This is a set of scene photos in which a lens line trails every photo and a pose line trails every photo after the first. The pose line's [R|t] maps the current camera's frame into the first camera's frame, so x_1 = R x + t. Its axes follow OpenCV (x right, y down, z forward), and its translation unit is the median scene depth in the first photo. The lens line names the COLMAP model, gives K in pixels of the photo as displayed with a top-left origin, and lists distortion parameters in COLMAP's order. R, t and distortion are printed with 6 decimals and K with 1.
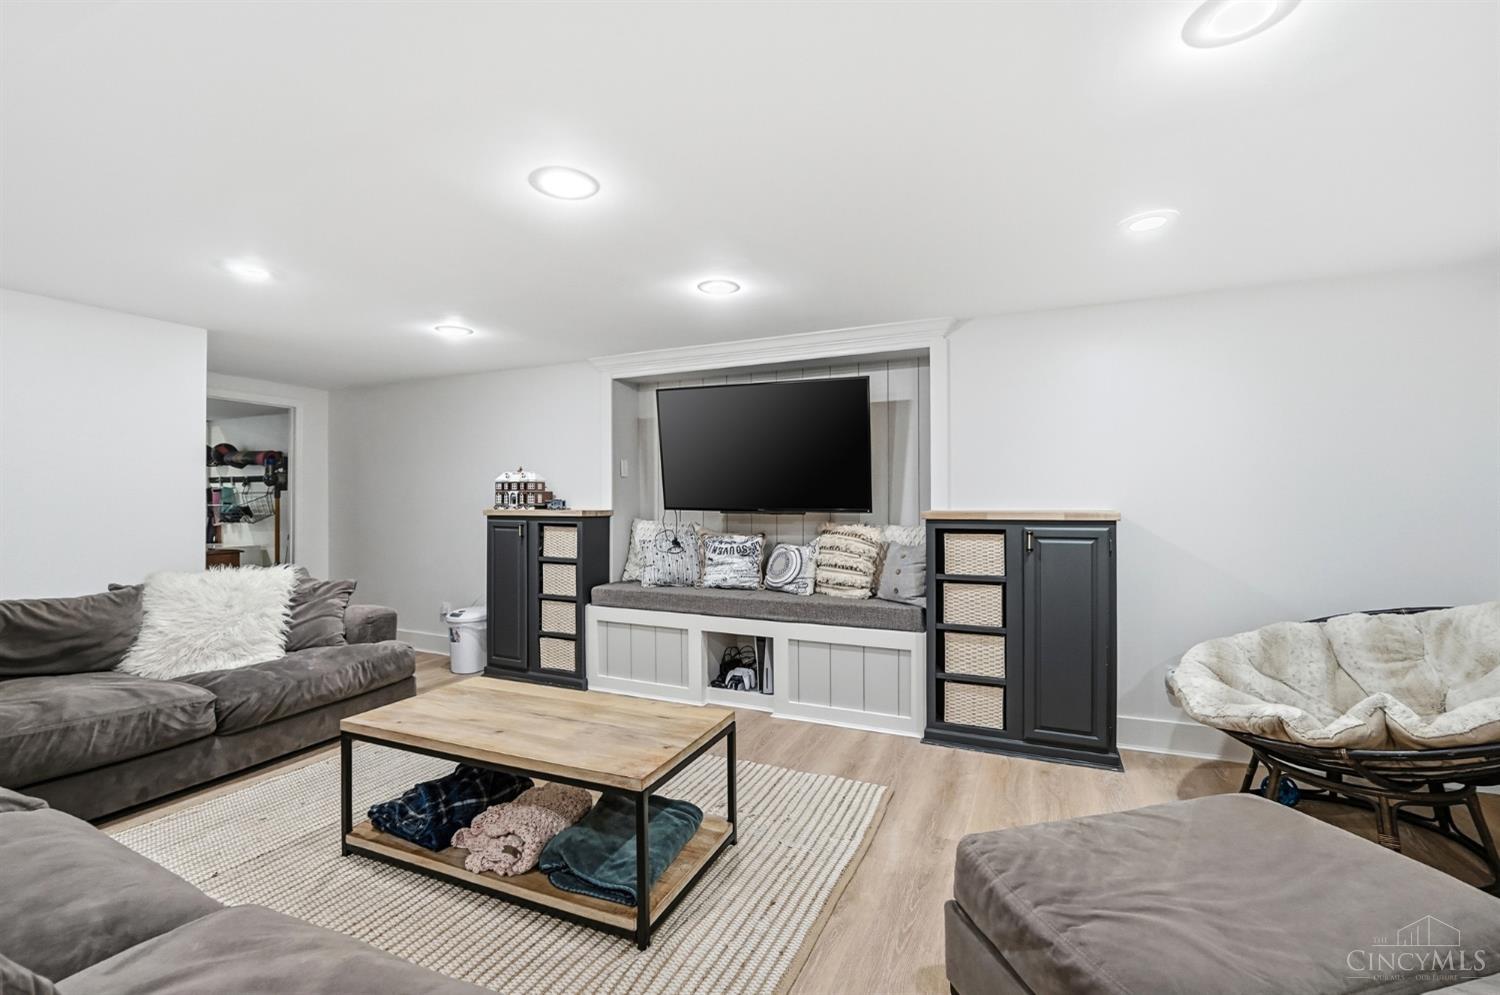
lens RADIAL K [[658.3, 0, 750.0], [0, 658.3, 497.5], [0, 0, 1]] dist [-0.000112, 0.000014]
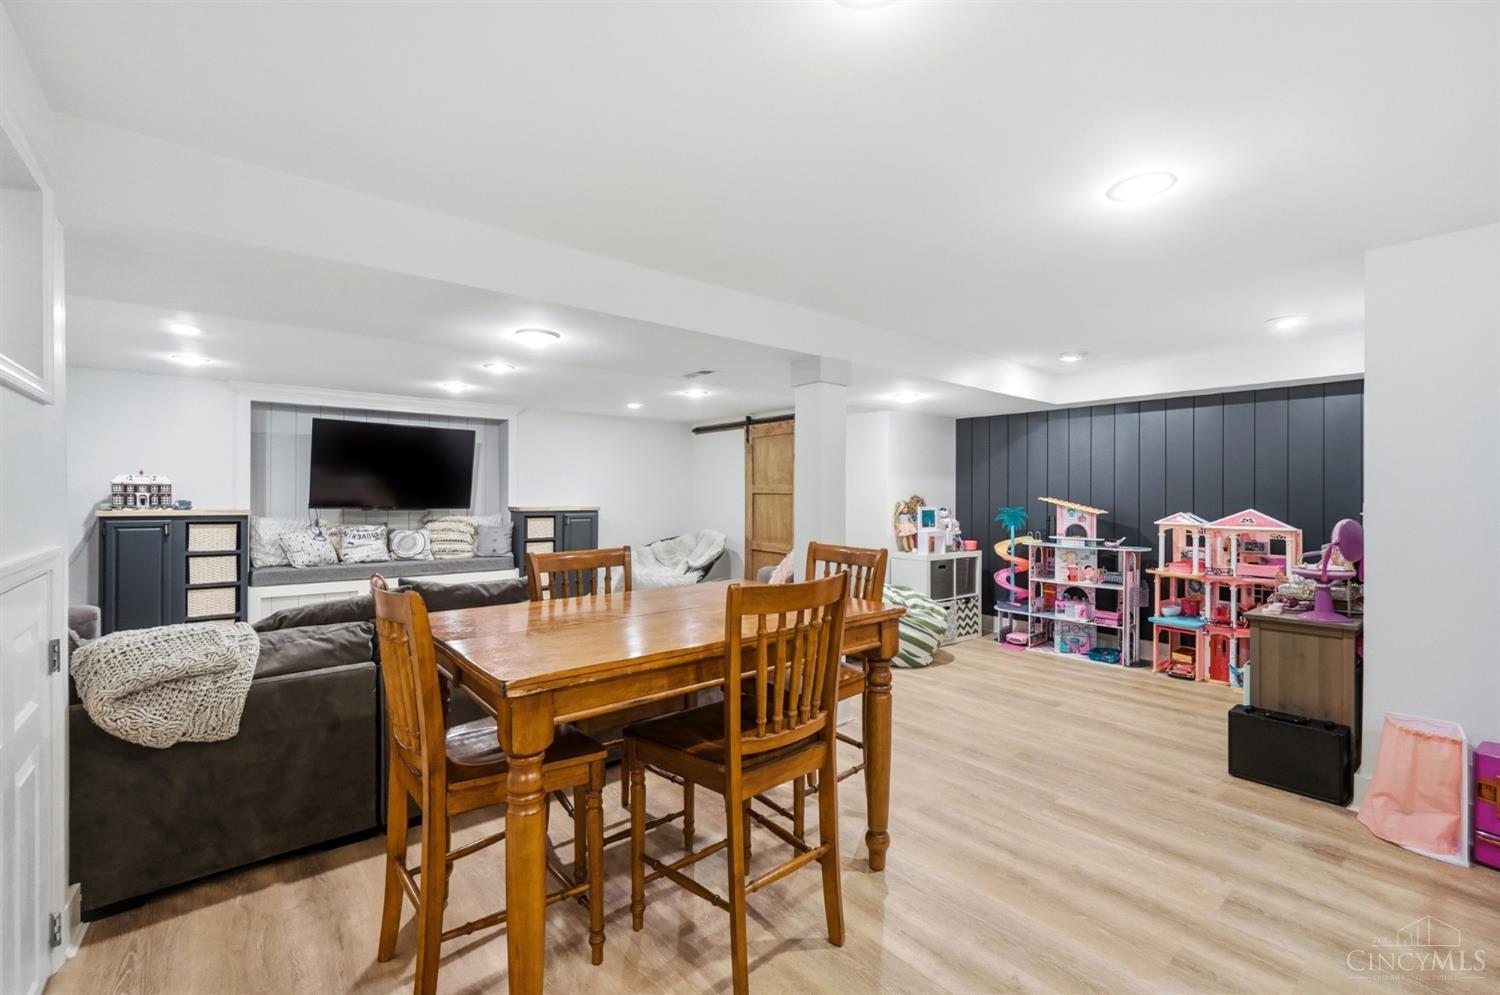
lens RADIAL K [[640.0, 0, 750.0], [0, 640.0, 497.5], [0, 0, 1]] dist [-0.001467, -0.000166]
pose [[0.439183, 0.001008, 0.898397, -0.907561], [-0.009463, 0.999949, 0.003504, -0.016347], [-0.898348, -0.010041, 0.439170, -0.359450]]
